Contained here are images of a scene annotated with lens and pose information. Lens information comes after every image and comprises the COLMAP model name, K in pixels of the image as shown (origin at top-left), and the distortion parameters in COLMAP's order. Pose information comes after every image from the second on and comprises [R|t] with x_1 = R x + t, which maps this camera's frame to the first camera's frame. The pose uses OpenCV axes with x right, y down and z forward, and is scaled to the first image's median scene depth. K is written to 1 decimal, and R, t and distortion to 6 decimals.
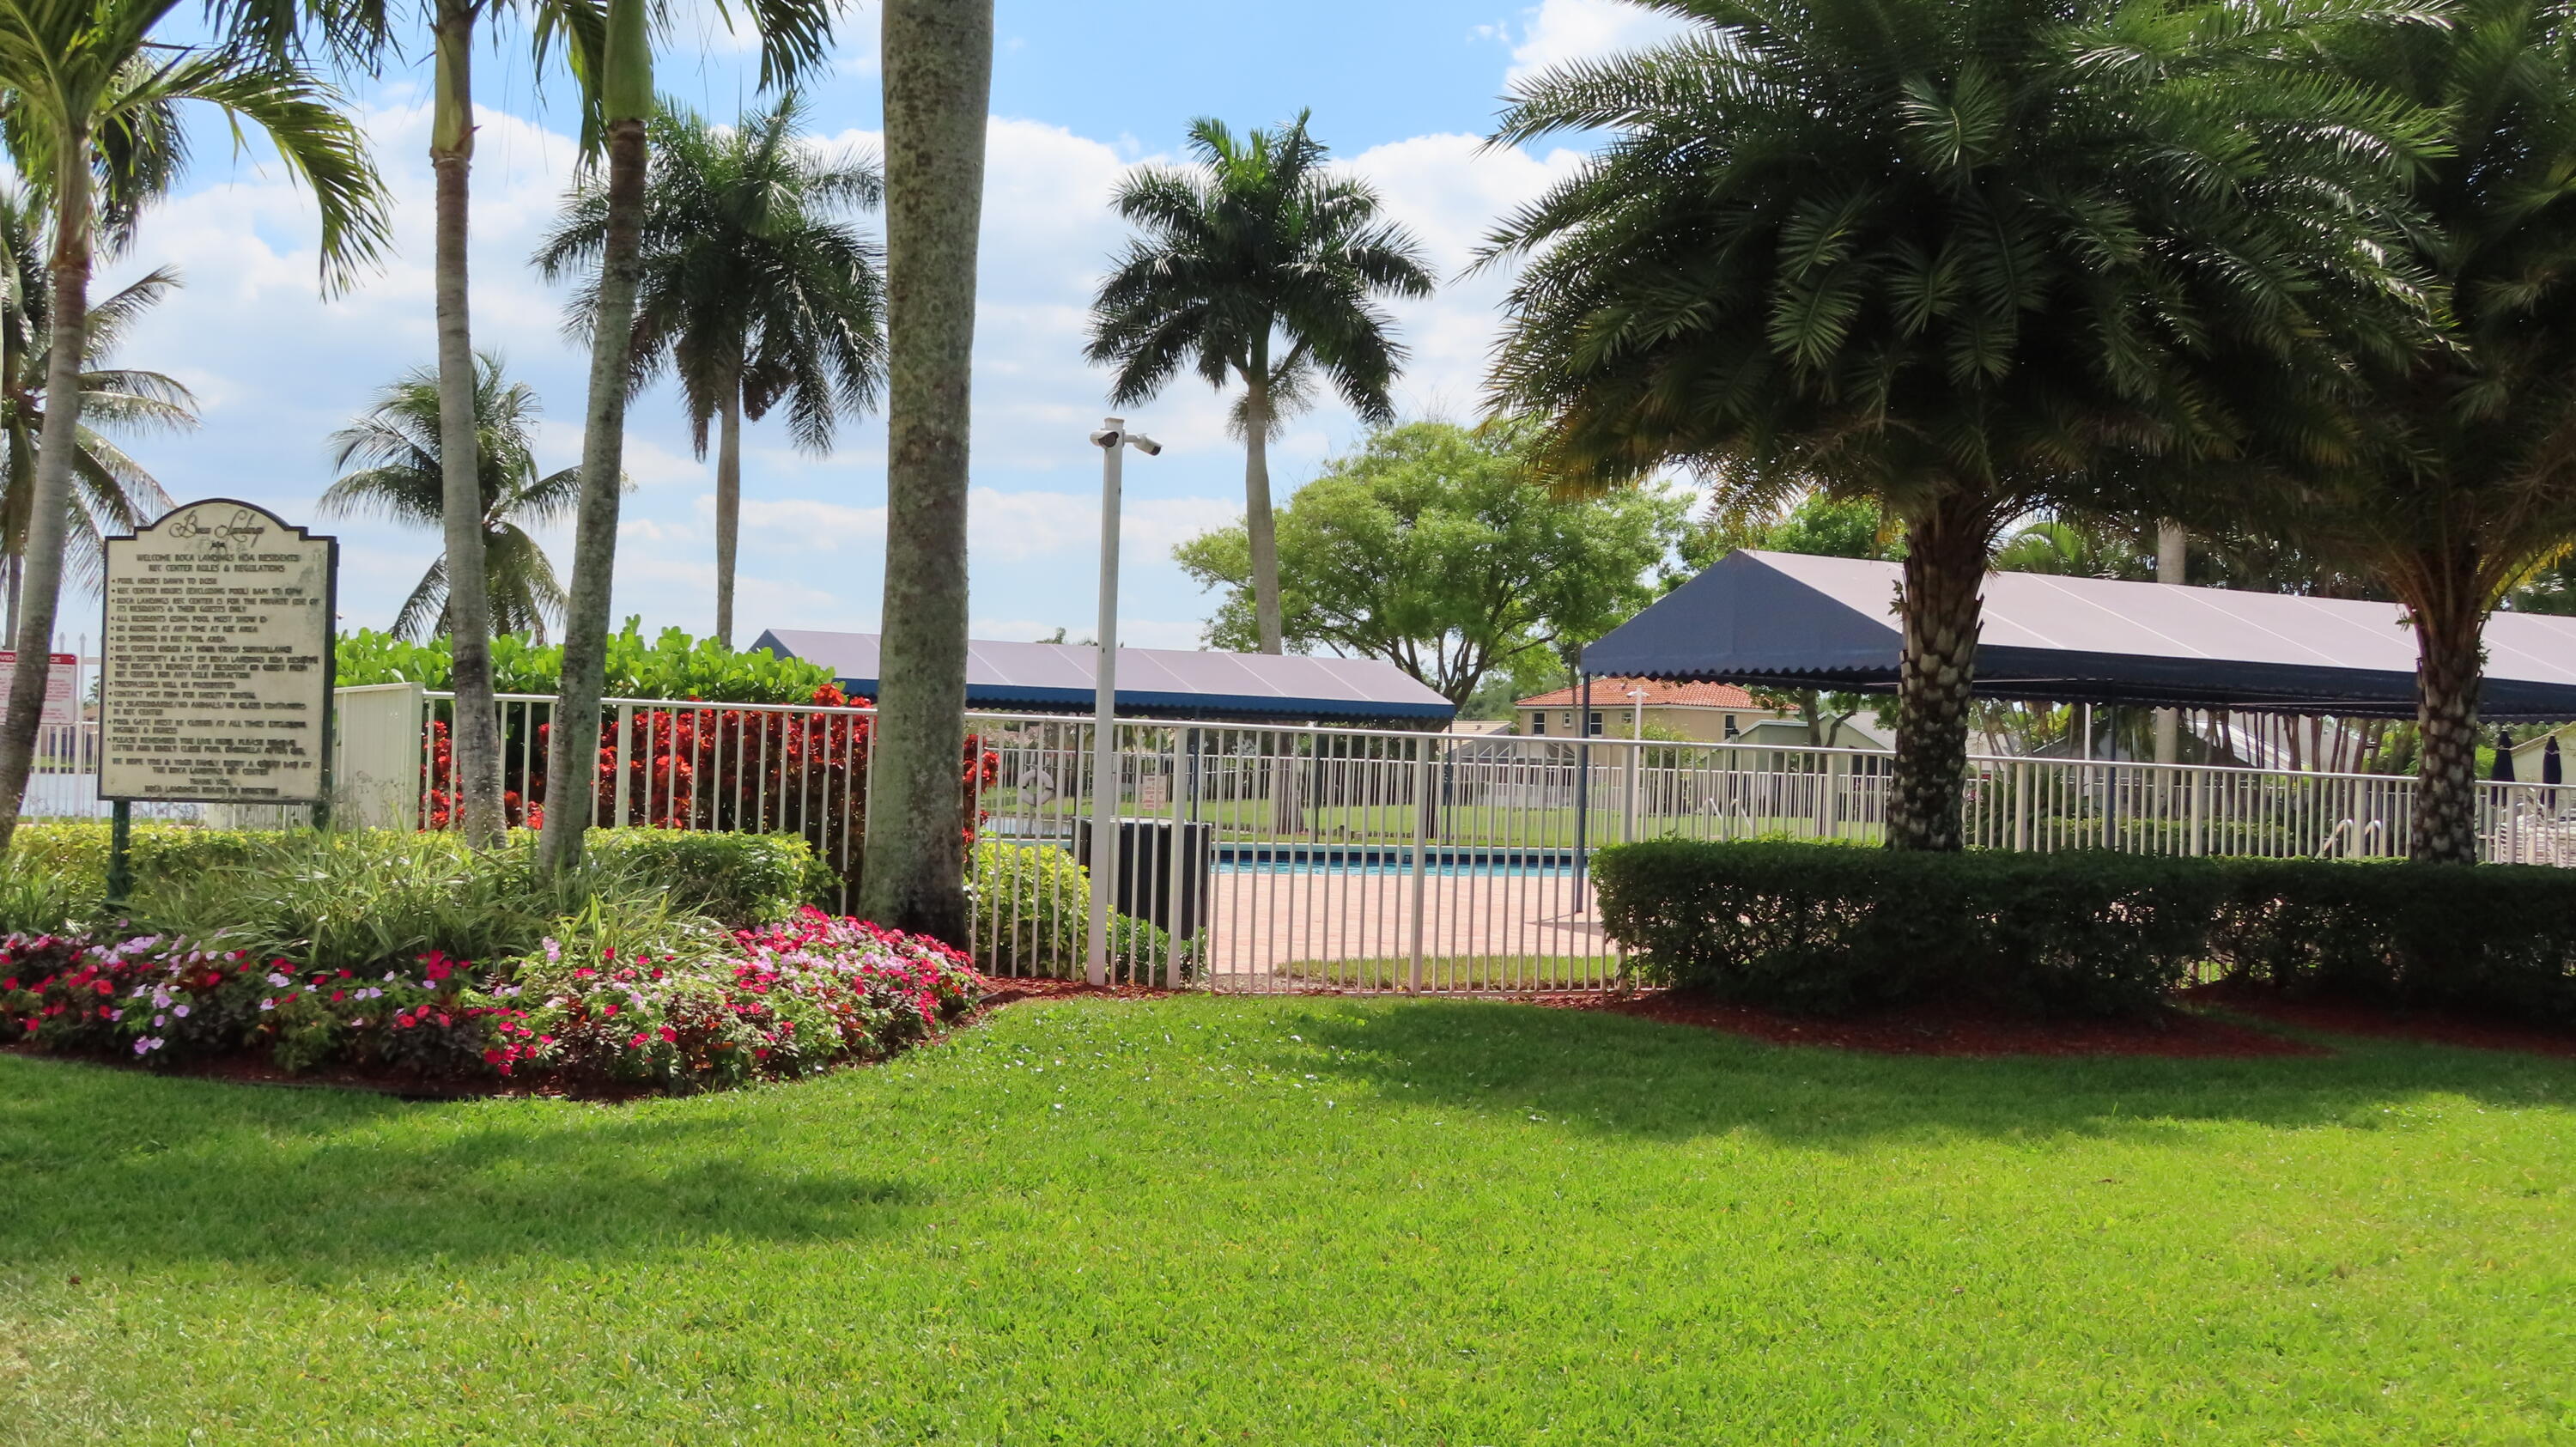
lens RADIAL K [[2858.9, 0, 1288.0], [0, 2858.9, 726.0], [0, 0, 1]] dist [-0.057425, 0.000000]
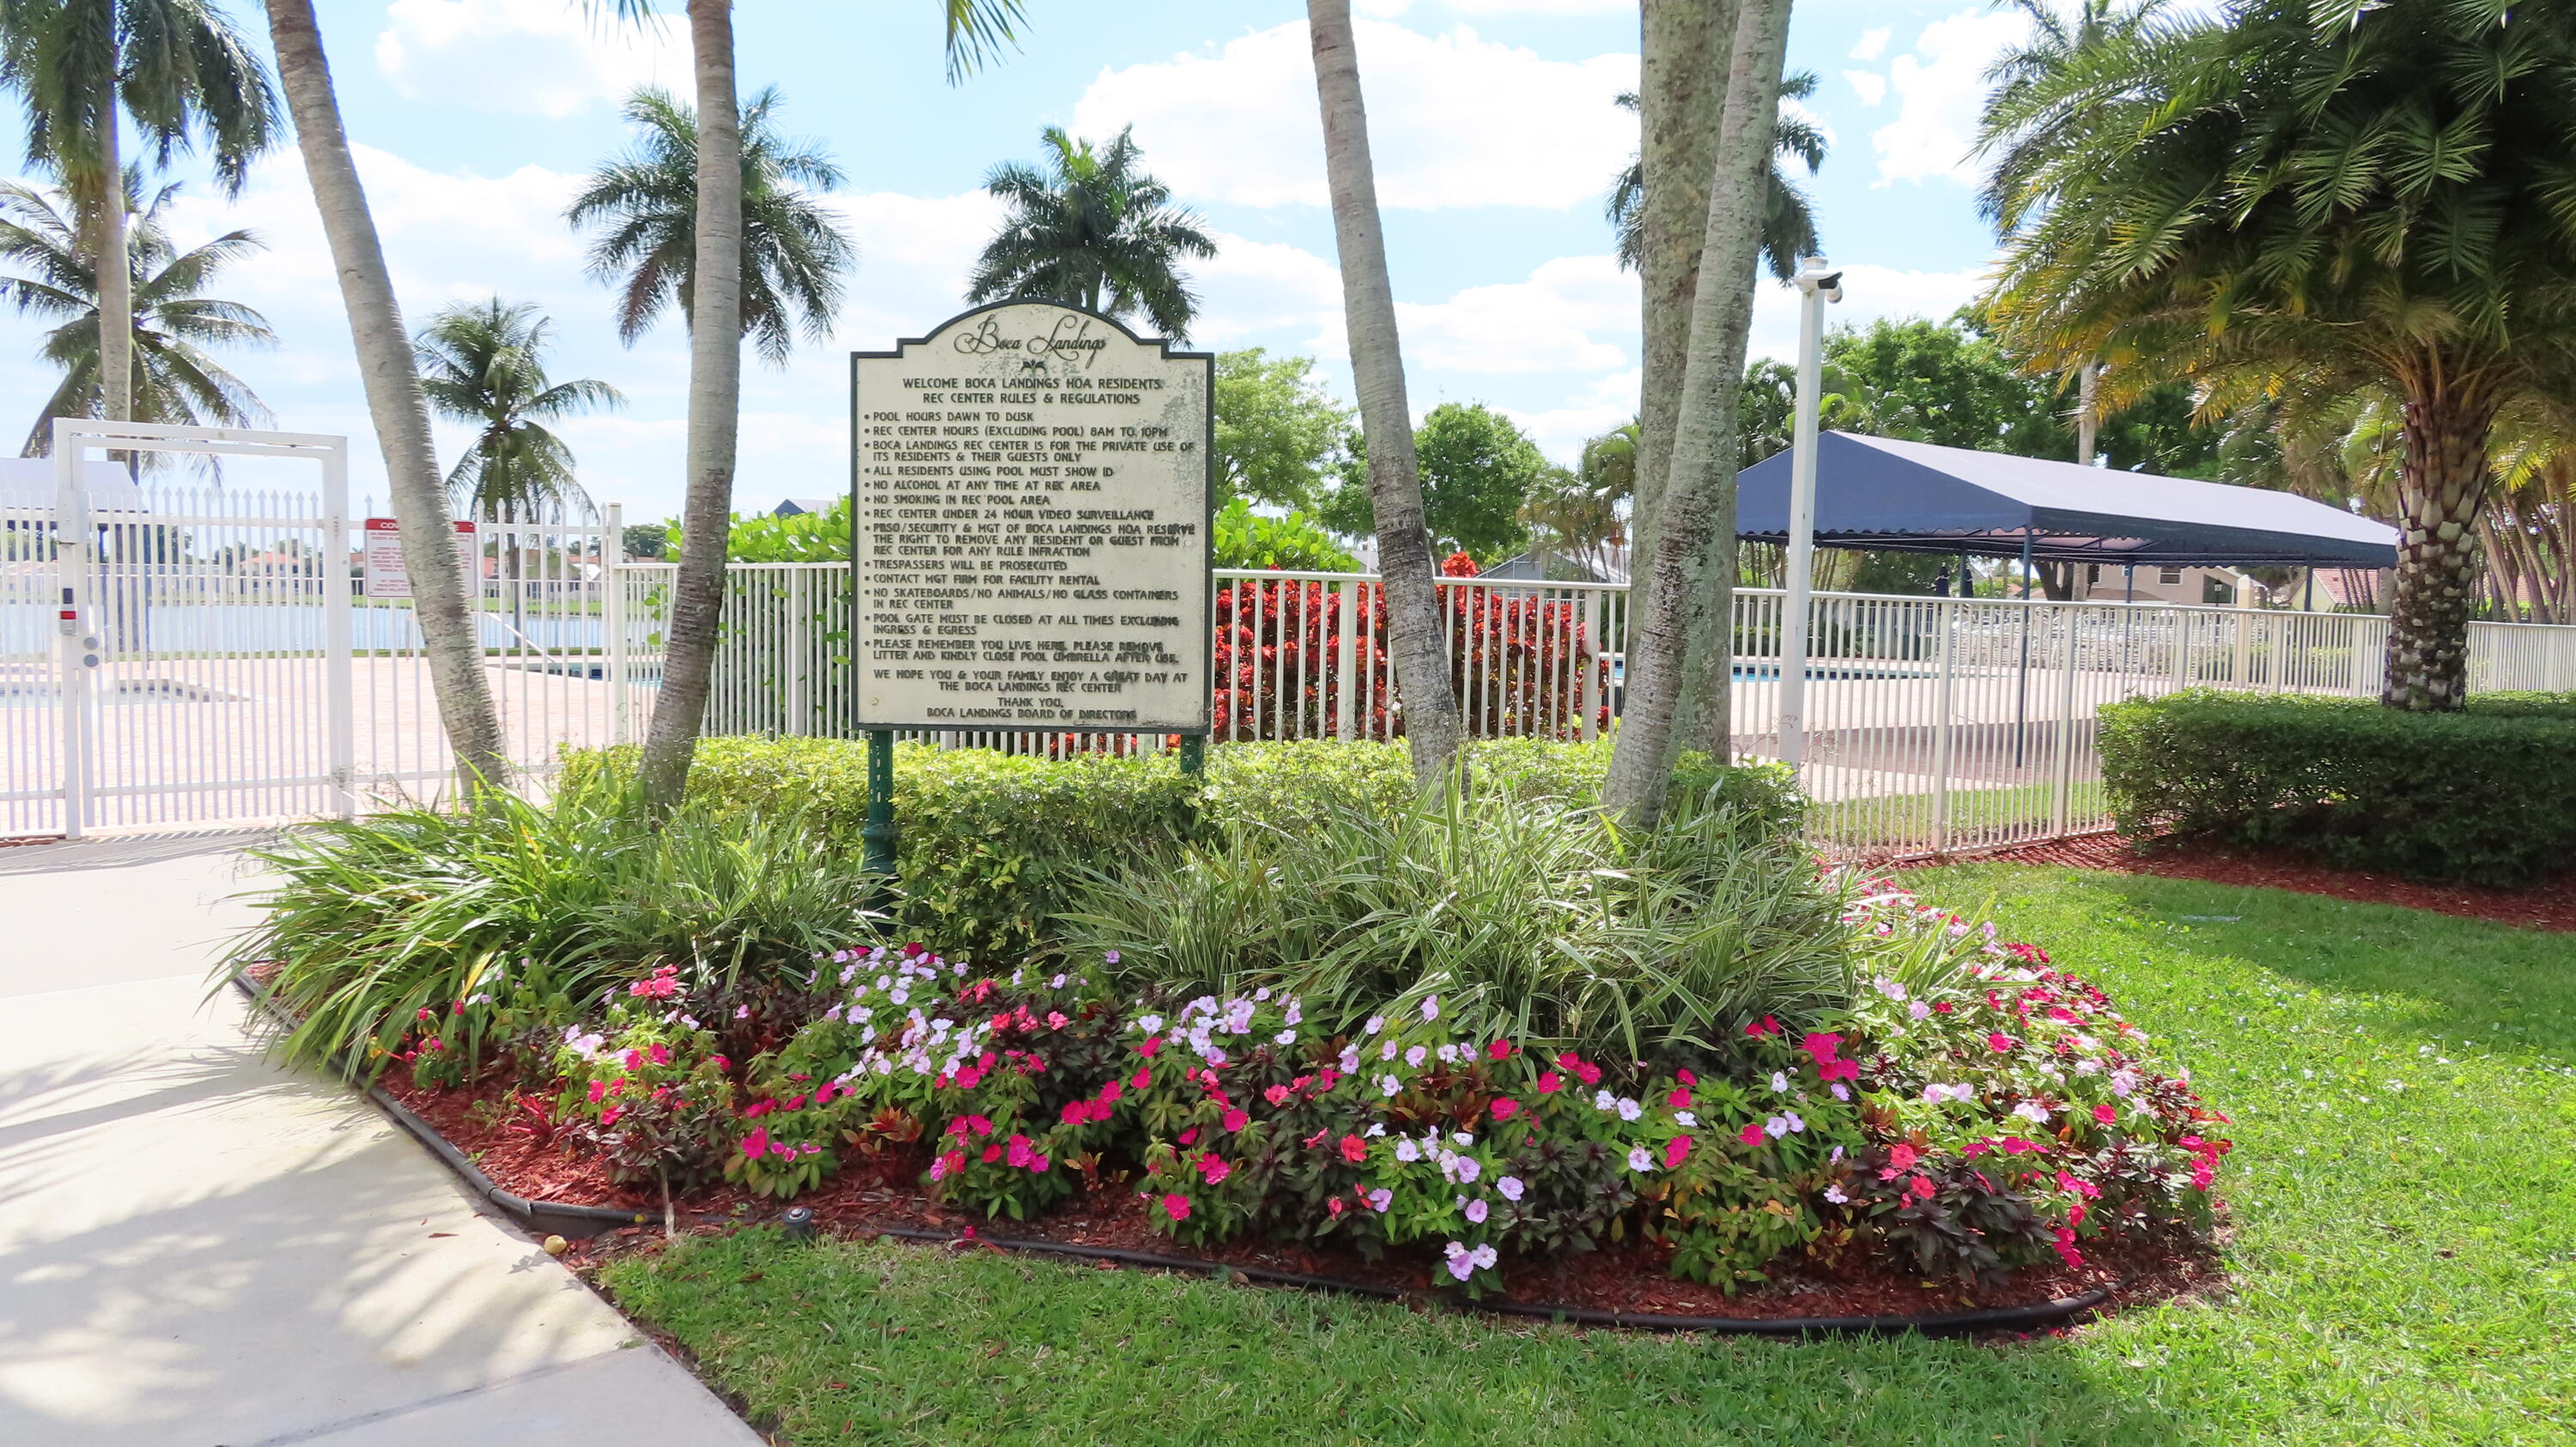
lens RADIAL K [[1838.6, 0, 1287.6], [0, 1838.6, 723.4], [0, 0, 1]] dist [-0.043208, 0.008305]
pose [[0.986722, -0.018698, 0.161339, -0.389585], [0.004584, 0.996161, 0.087416, -0.014920], [-0.162354, -0.085516, 0.983020, 0.535323]]
